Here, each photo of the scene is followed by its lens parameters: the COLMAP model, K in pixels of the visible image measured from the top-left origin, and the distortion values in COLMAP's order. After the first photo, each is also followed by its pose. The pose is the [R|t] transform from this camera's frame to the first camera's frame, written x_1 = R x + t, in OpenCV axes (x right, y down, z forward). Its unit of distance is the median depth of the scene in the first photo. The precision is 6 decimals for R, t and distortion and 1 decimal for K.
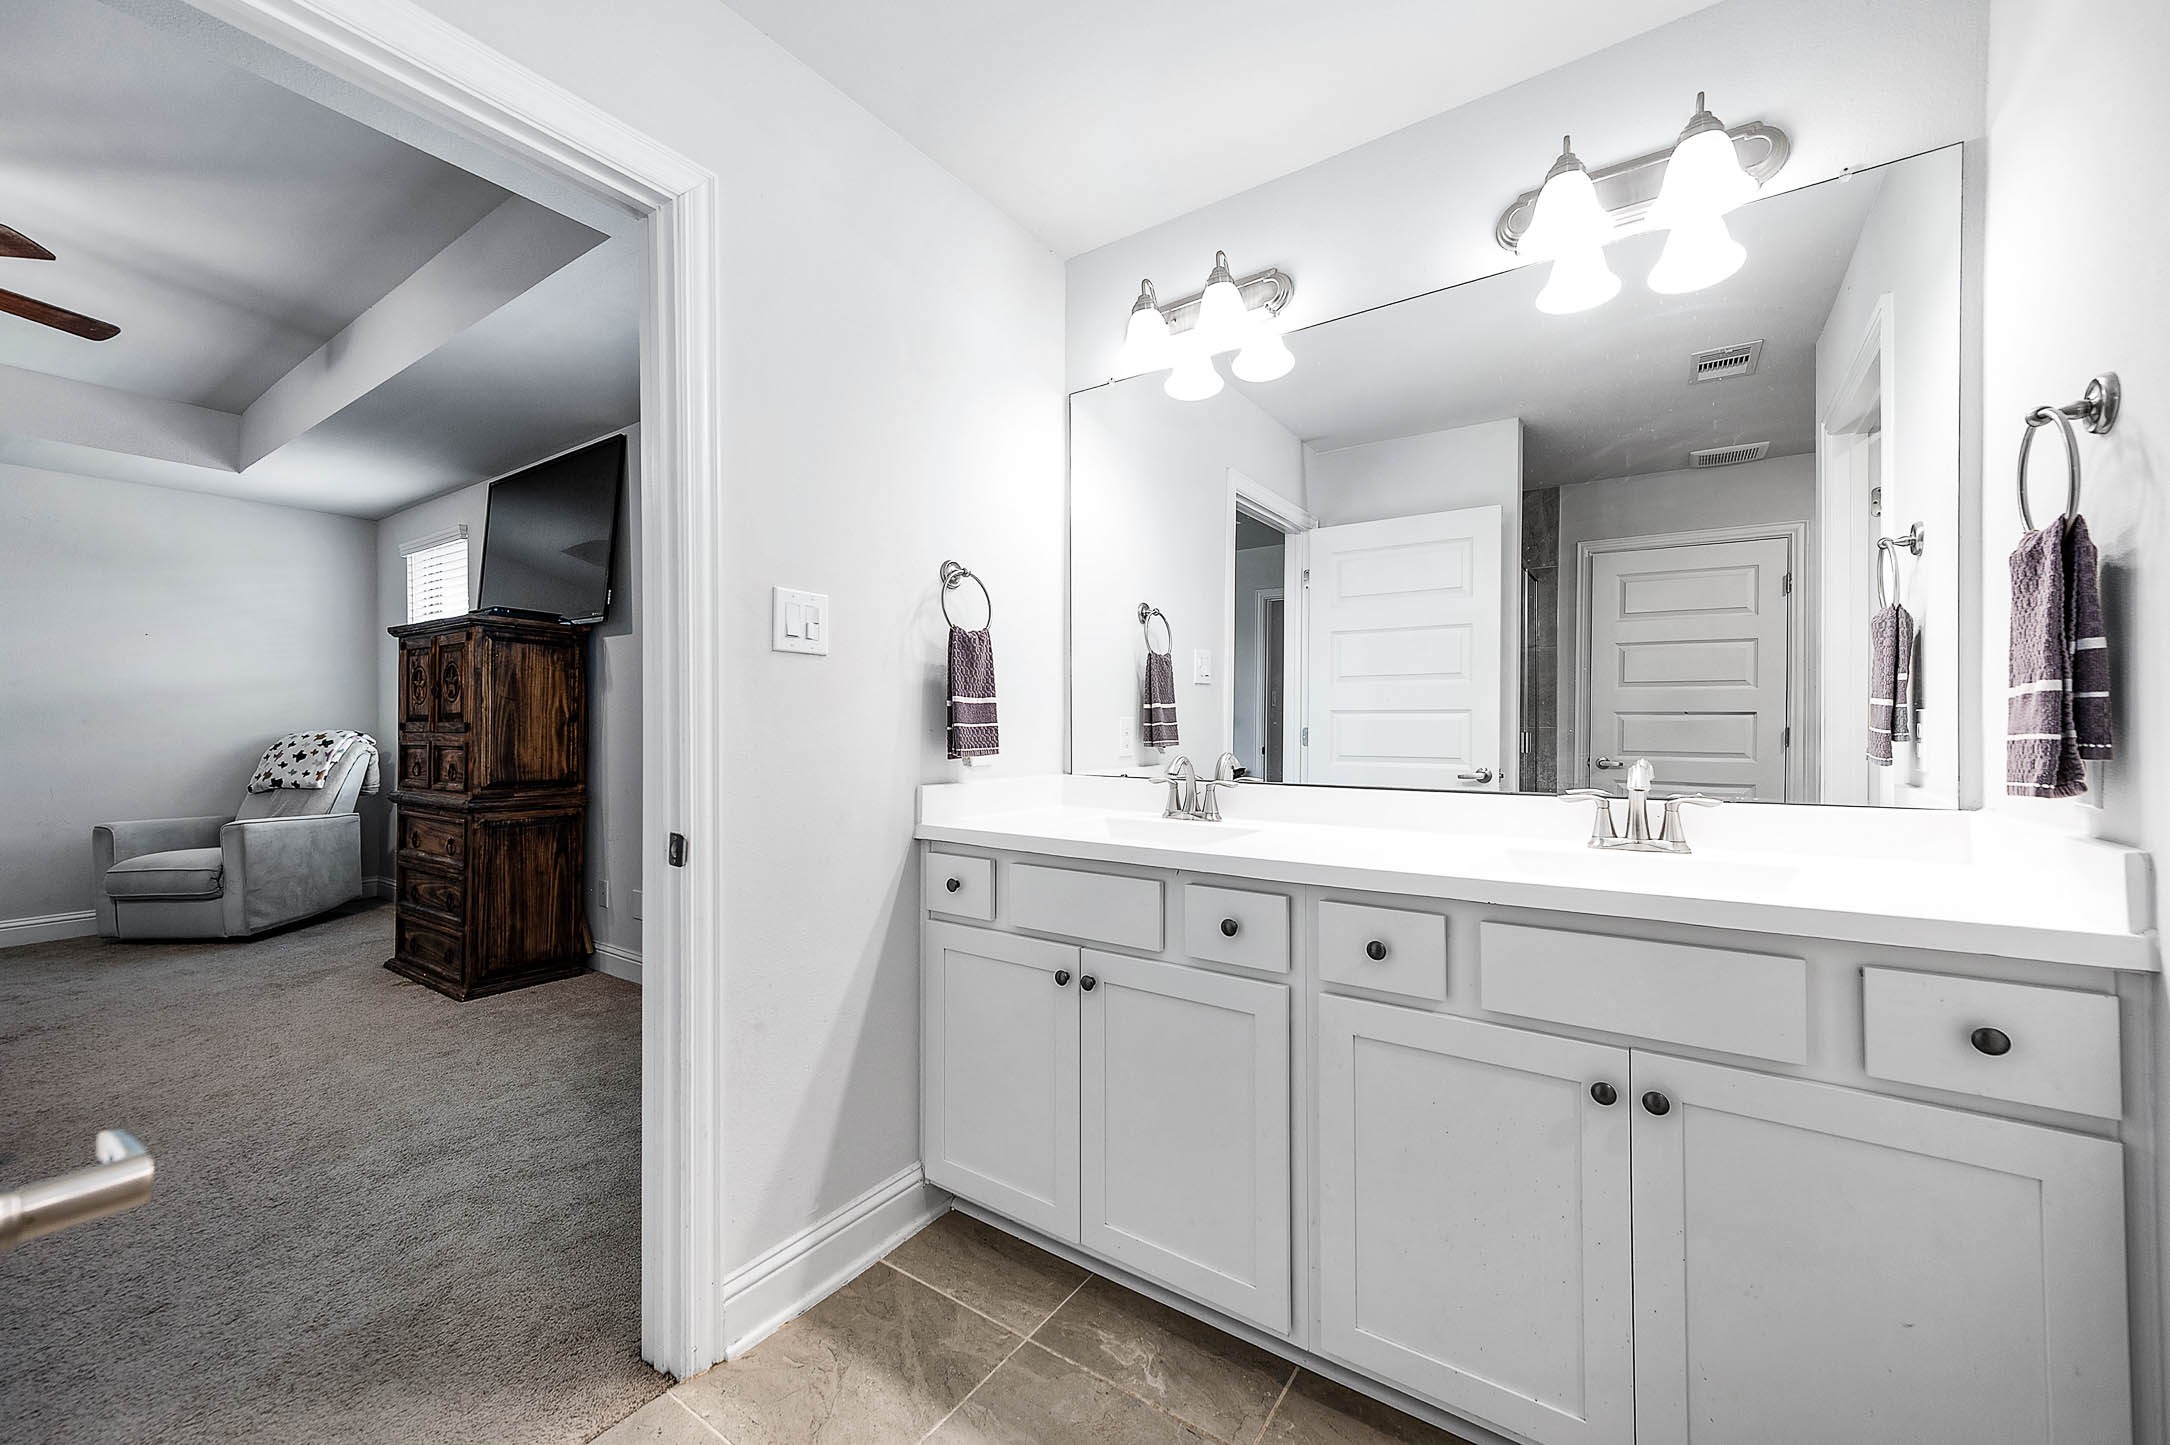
lens RADIAL K [[854.9, 0, 1104.7], [0, 854.9, 710.0], [0, 0, 1]] dist [0.015424, 0.000605]
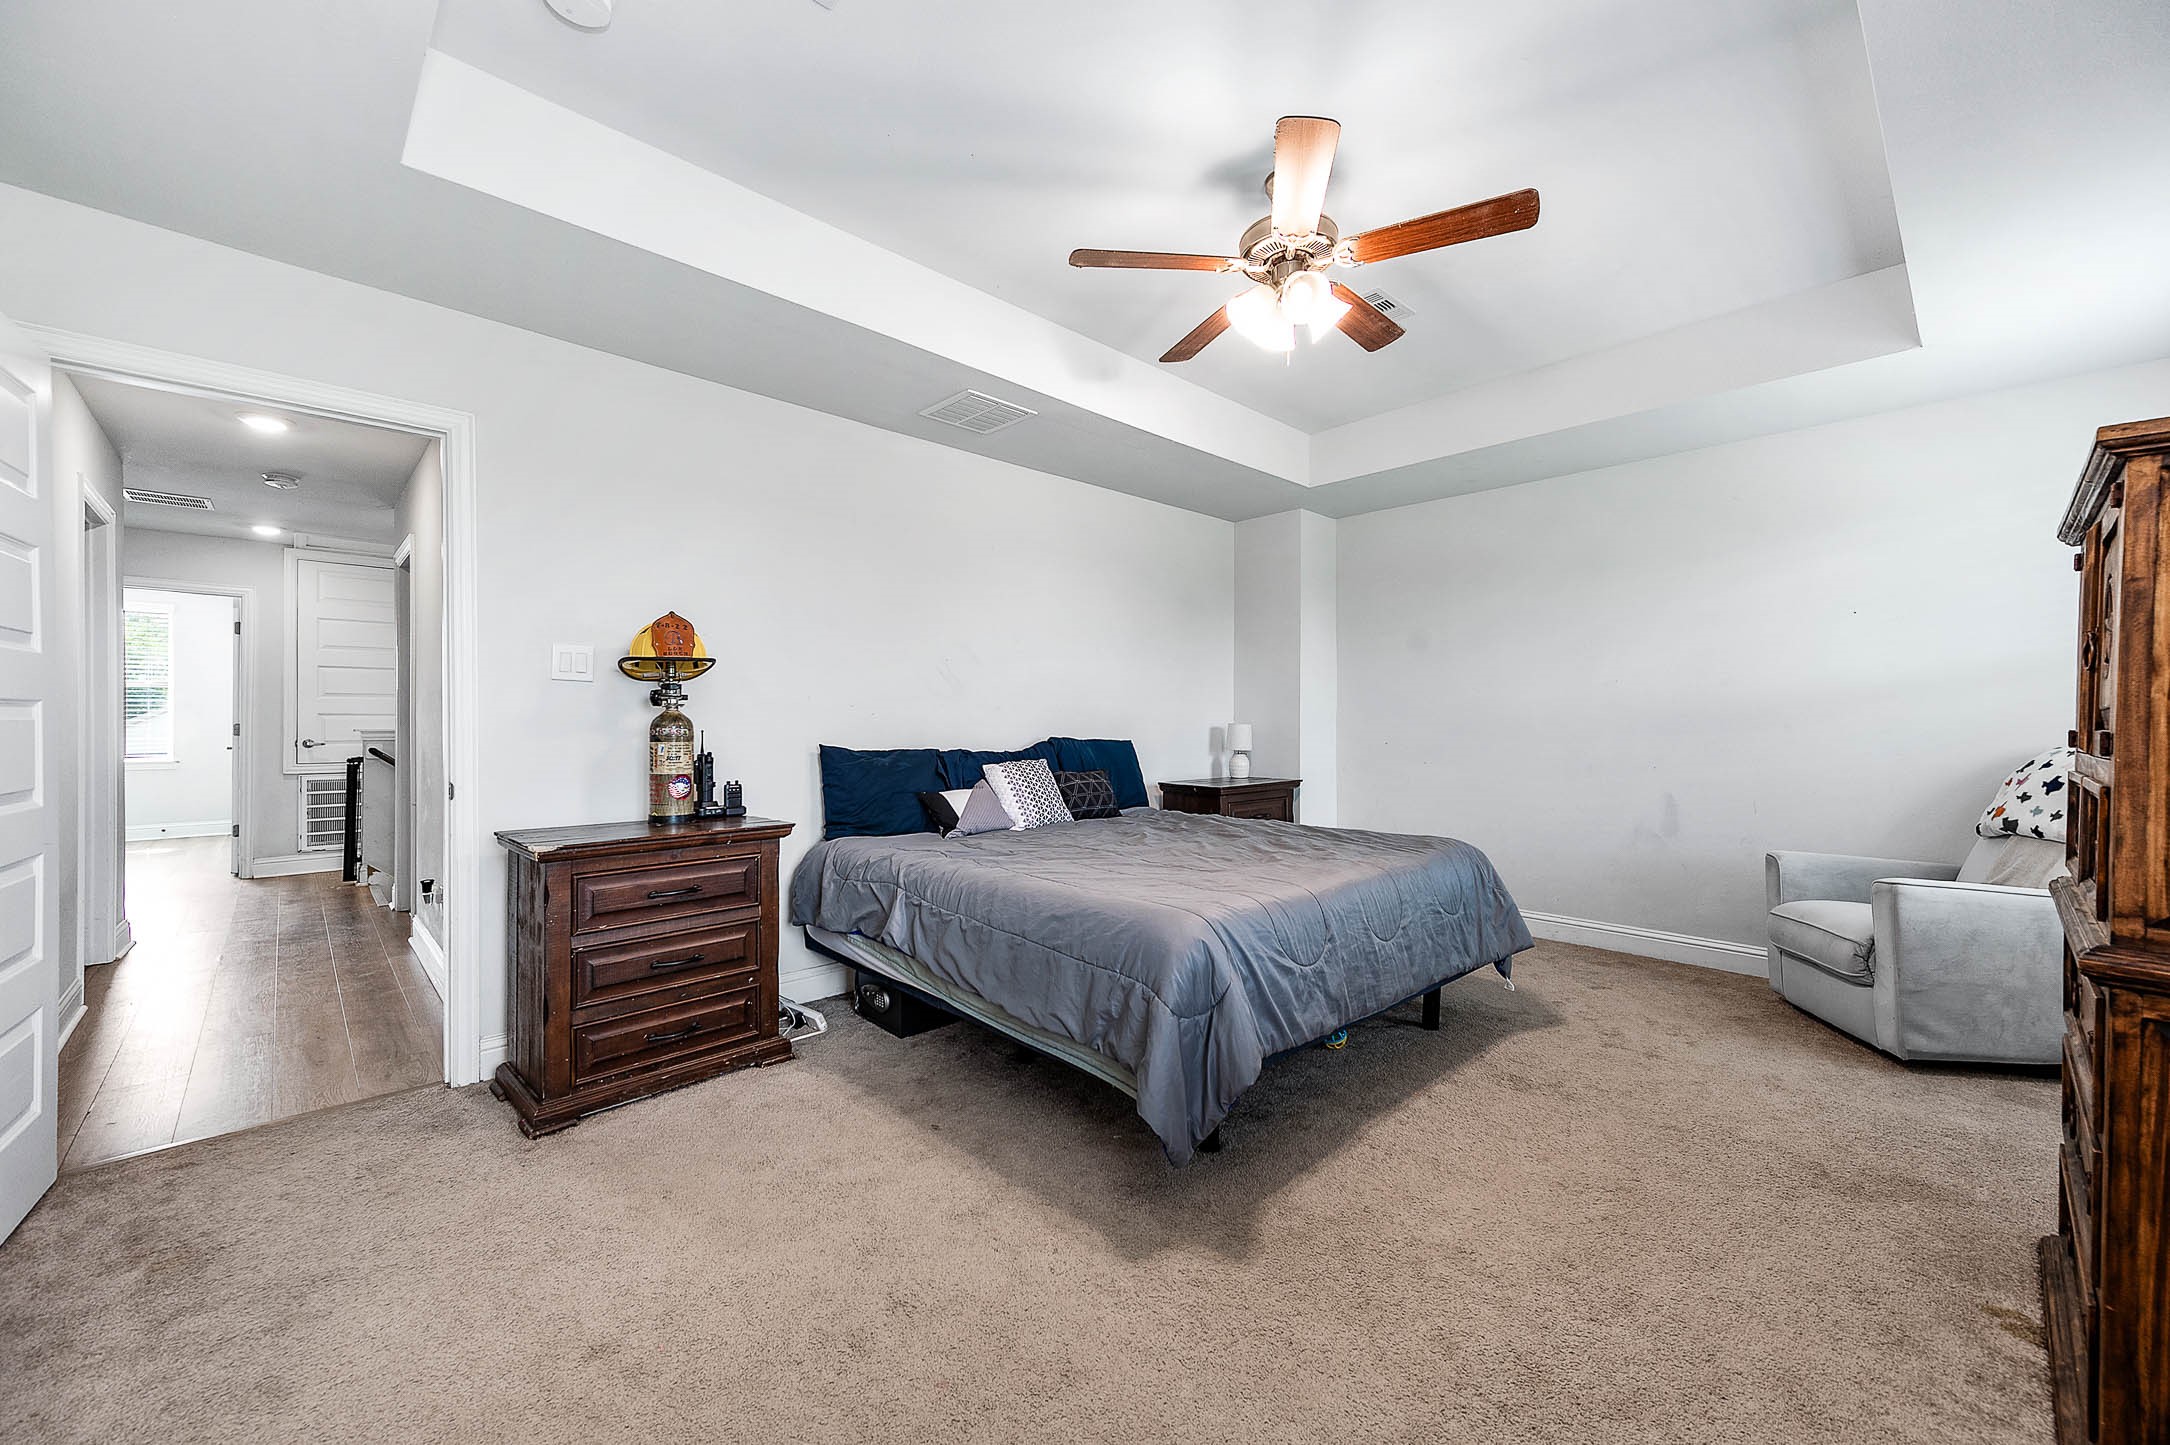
lens RADIAL K [[854.9, 0, 1084.9], [0, 854.9, 721.7], [0, 0, 1]] dist [0.015424, 0.000605]
pose [[-0.209641, 0.001987, -0.977776, -0.226221], [0.007467, 0.999972, 0.000431, 0.004730], [0.977750, -0.007211, -0.209650, 0.535761]]
